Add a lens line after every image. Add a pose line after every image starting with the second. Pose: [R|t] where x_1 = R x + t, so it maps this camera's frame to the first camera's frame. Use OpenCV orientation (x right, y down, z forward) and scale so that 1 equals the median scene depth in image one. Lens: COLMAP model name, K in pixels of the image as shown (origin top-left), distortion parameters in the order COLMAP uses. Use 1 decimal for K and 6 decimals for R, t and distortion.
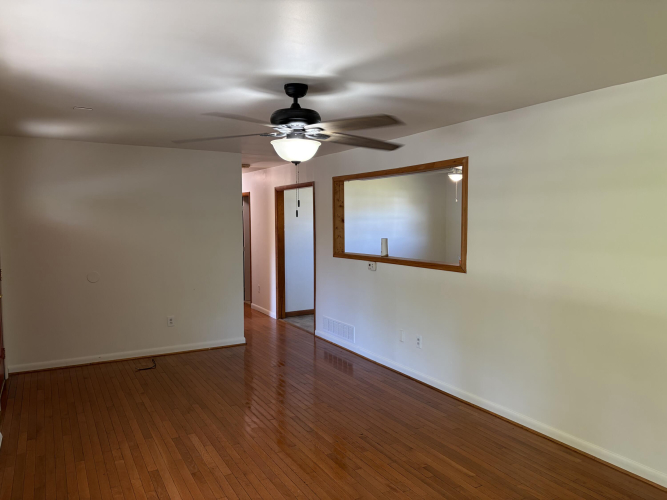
lens RADIAL K [[511.1, 0, 333.5], [0, 511.1, 250.0], [0, 0, 1]] dist [0.063095, -0.053935]
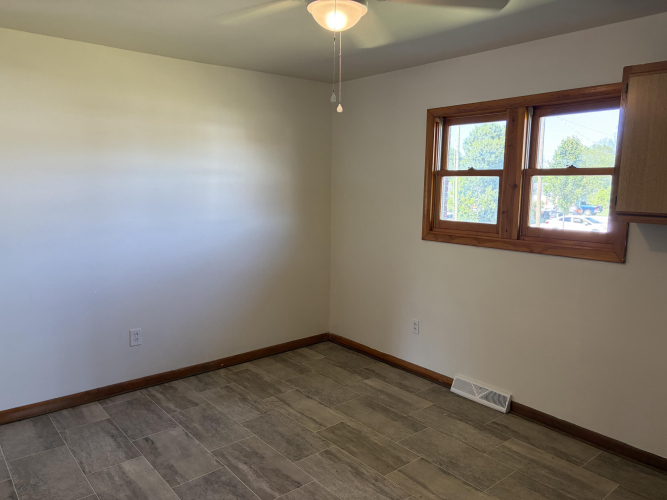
lens RADIAL K [[511.1, 0, 333.5], [0, 511.1, 250.0], [0, 0, 1]] dist [0.063095, -0.053935]
pose [[0.983822, -0.009184, 0.178913, 0.143744], [-0.003447, 0.997530, 0.070161, -0.028694], [-0.179115, -0.069642, 0.981360, 0.552642]]
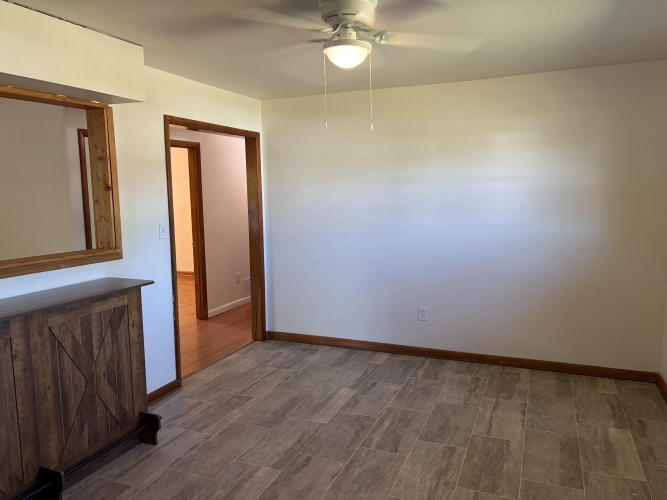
lens RADIAL K [[511.1, 0, 333.5], [0, 511.1, 250.0], [0, 0, 1]] dist [0.063095, -0.053935]
pose [[0.613992, 0.092491, -0.783874, 0.396079], [-0.038041, 0.995424, 0.087656, -0.034003], [0.788395, -0.024001, 0.614701, 0.597812]]
